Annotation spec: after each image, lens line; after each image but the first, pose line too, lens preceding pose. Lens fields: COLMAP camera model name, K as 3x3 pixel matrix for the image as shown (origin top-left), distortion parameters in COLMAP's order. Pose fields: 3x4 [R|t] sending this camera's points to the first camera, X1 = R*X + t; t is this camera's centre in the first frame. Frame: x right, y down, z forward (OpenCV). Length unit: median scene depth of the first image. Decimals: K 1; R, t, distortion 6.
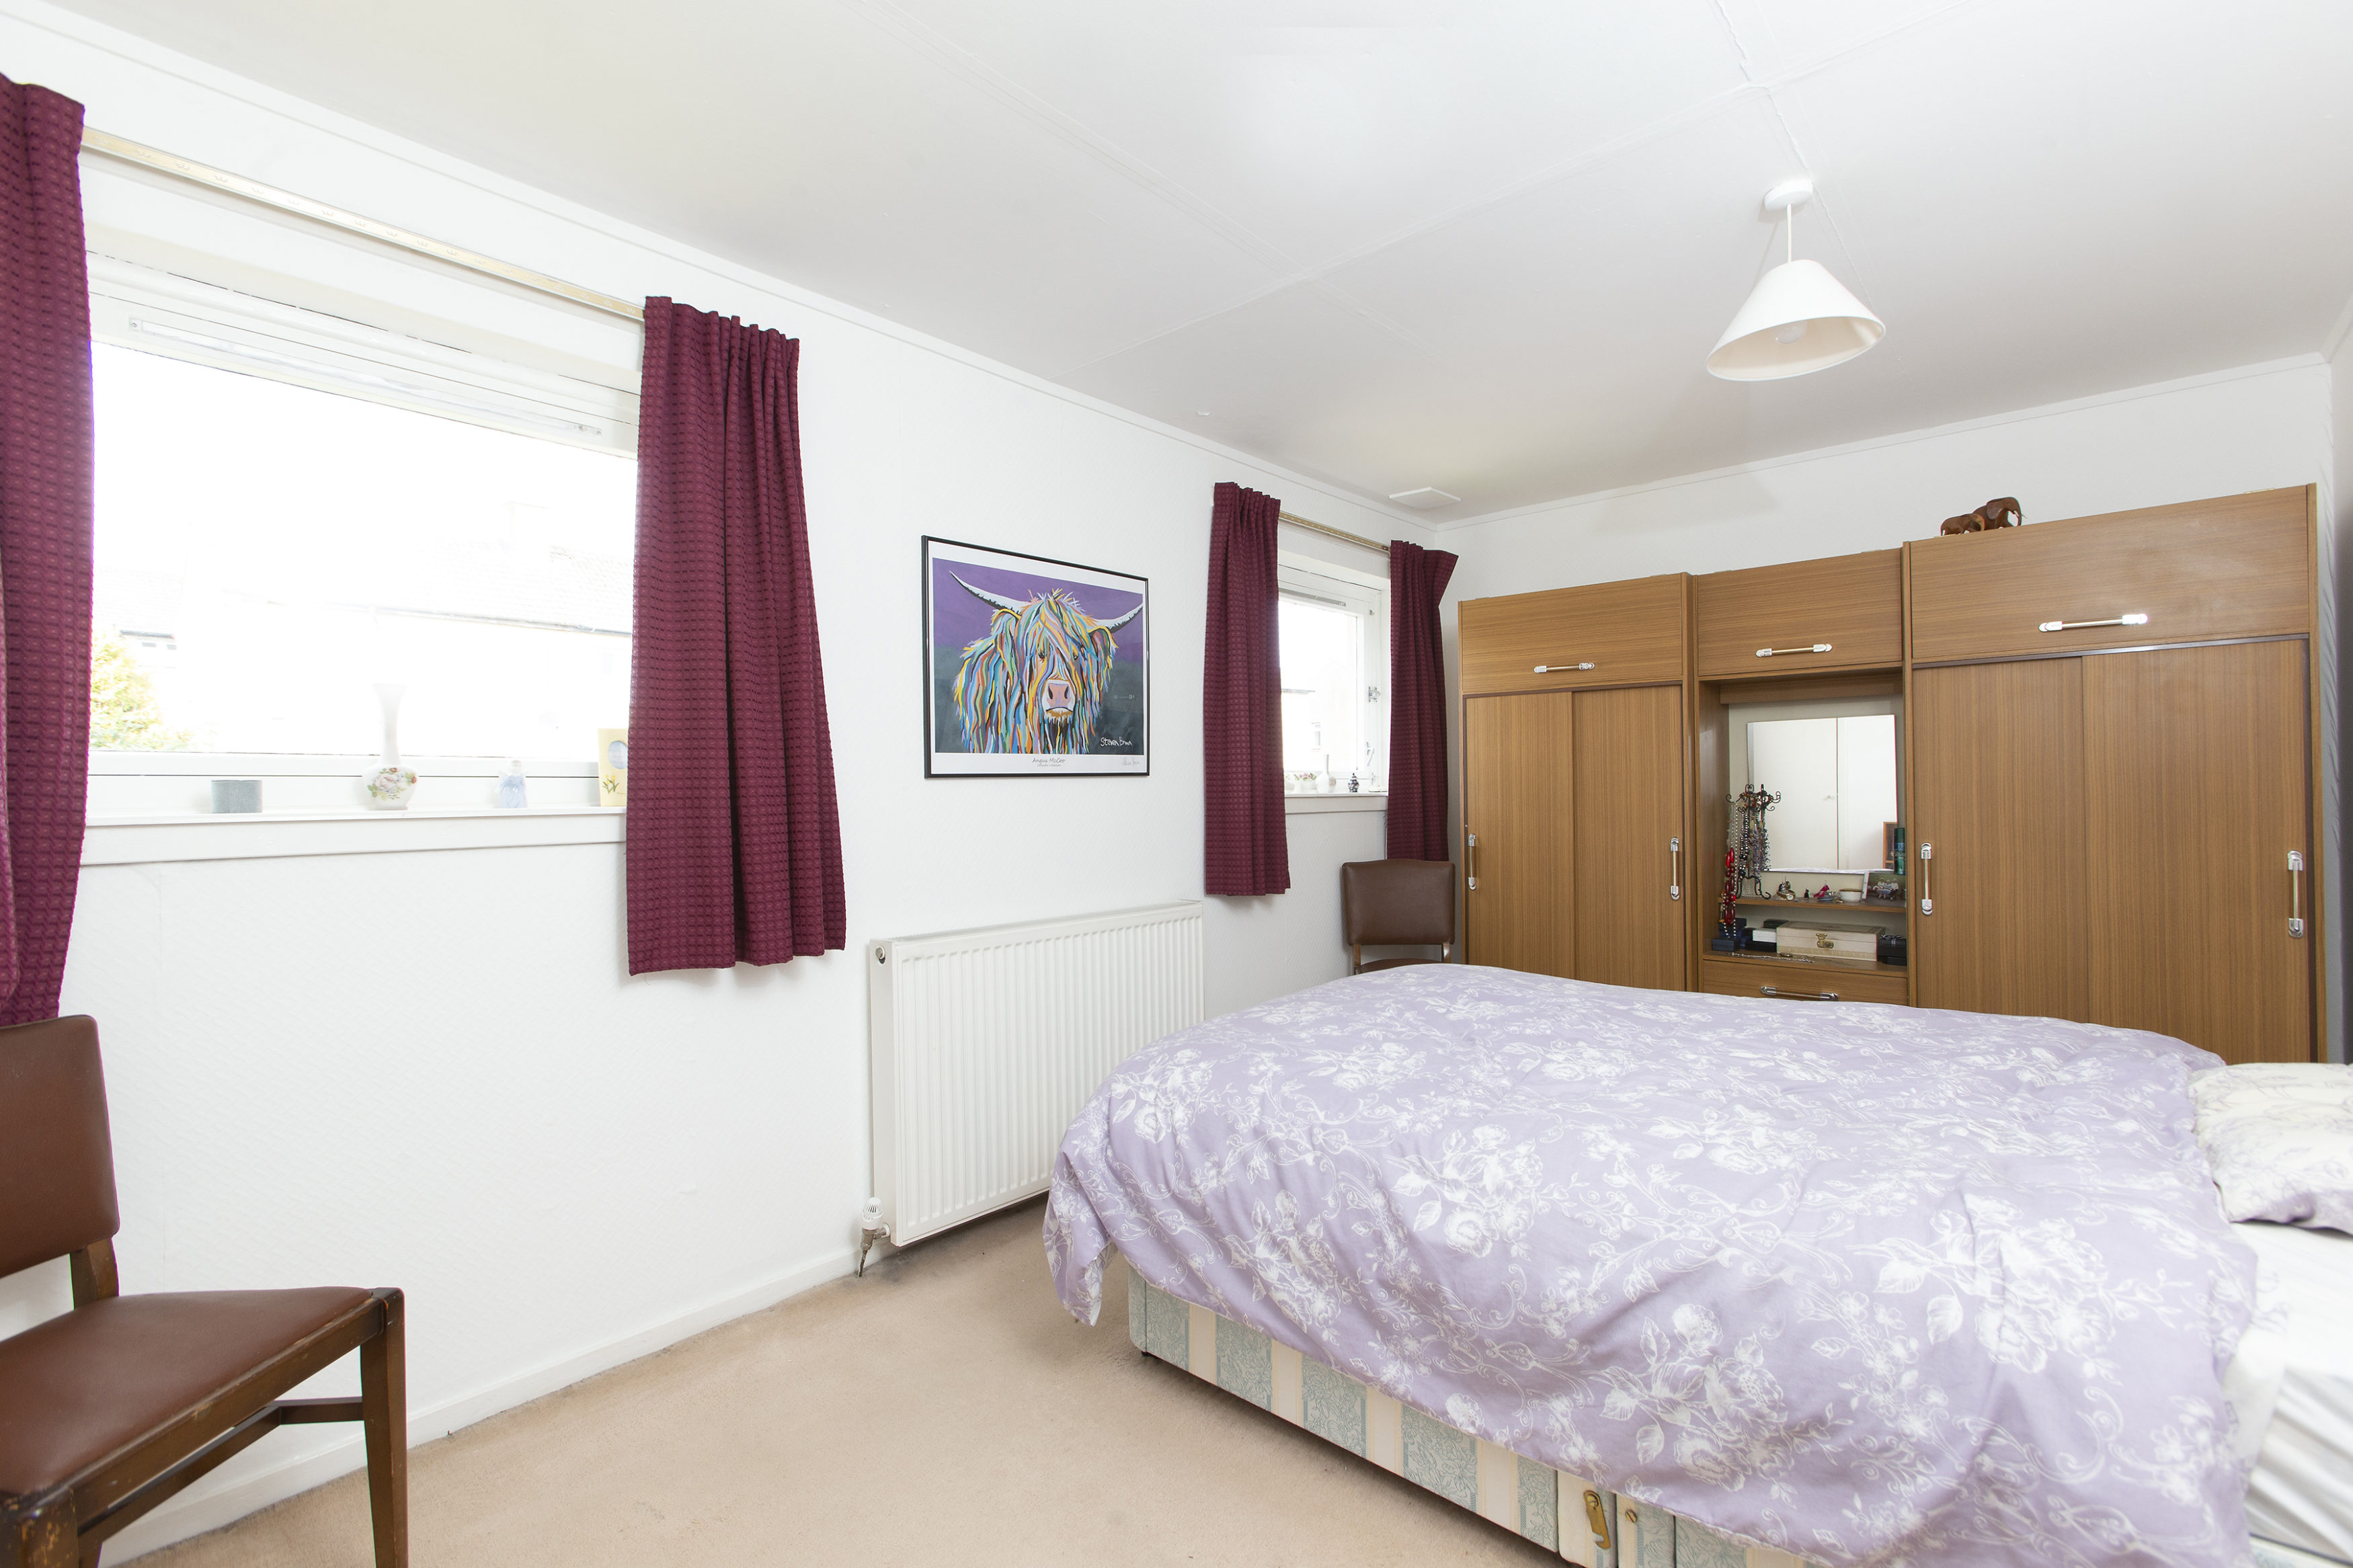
lens RADIAL K [[1050.1, 0, 1183.9], [0, 1050.1, 781.5], [0, 0, 1]] dist [0.002361, 0.001017]
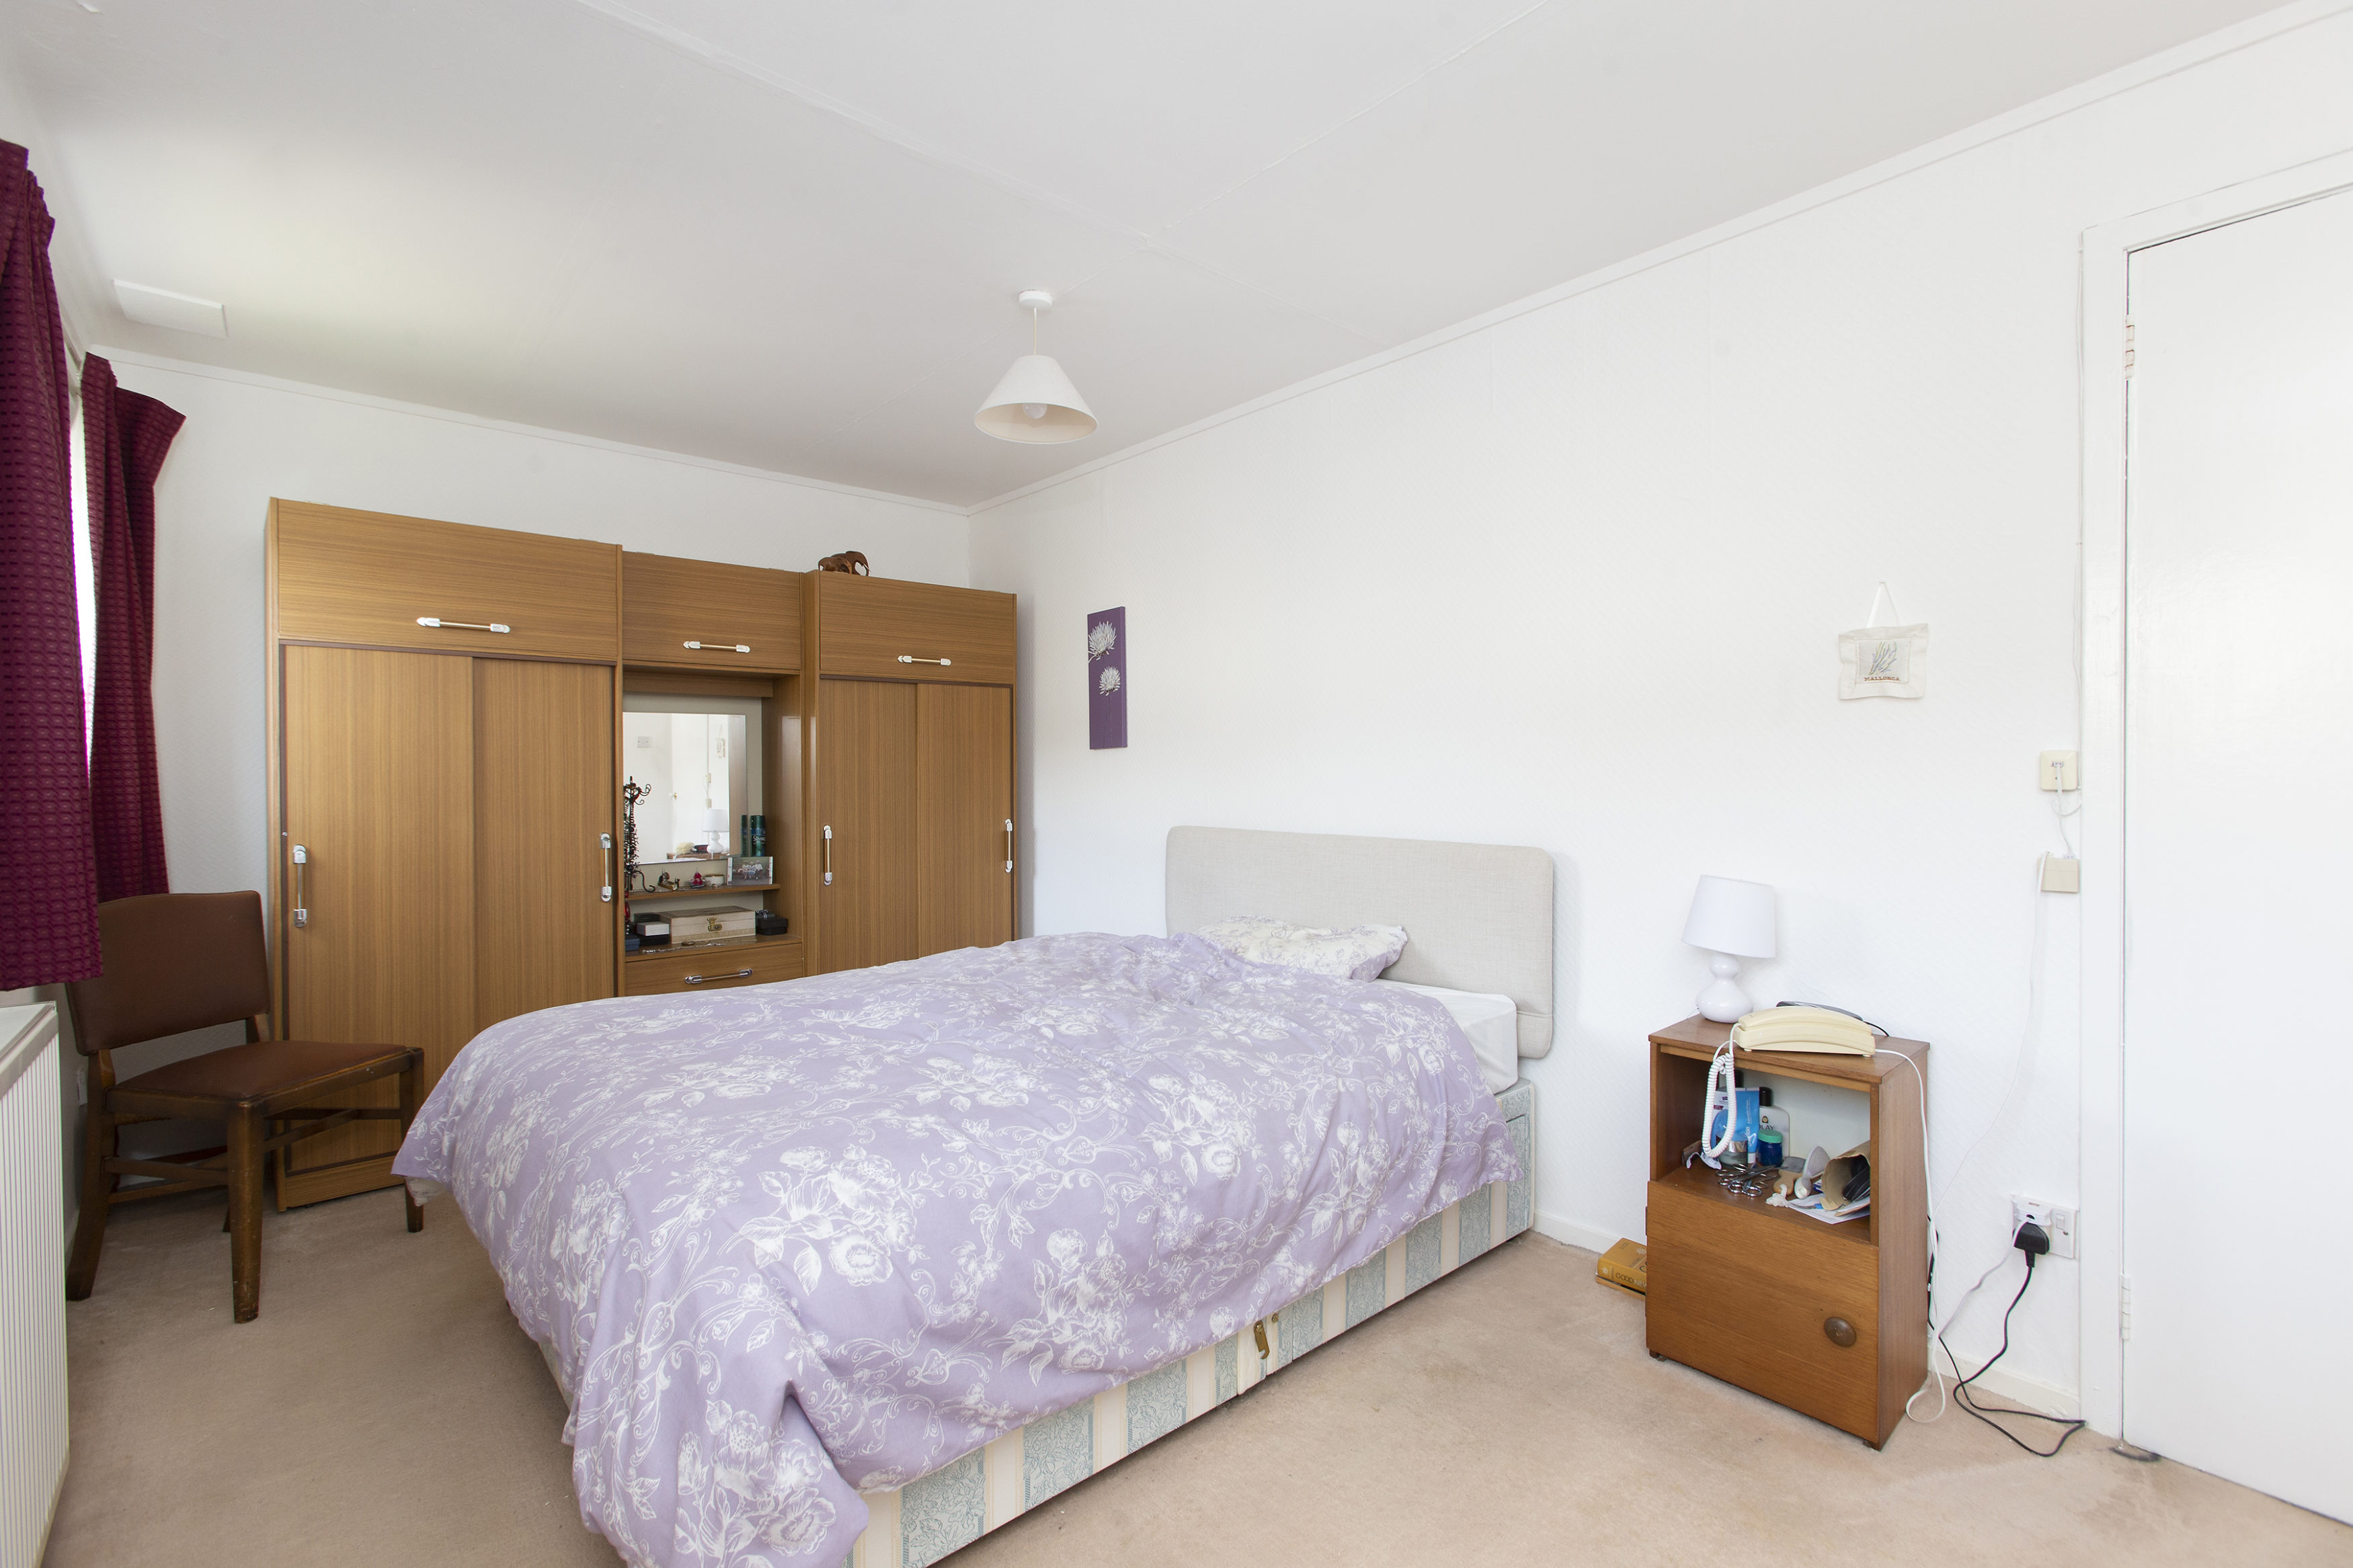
lens RADIAL K [[1050.1, 0, 1177.4], [0, 1050.1, 779.8], [0, 0, 1]] dist [0.002361, 0.001017]
pose [[0.119125, 0.006284, 0.992859, -0.545160], [-0.001548, 0.999980, -0.006143, 0.017073], [-0.992878, -0.000806, 0.119132, 0.580625]]
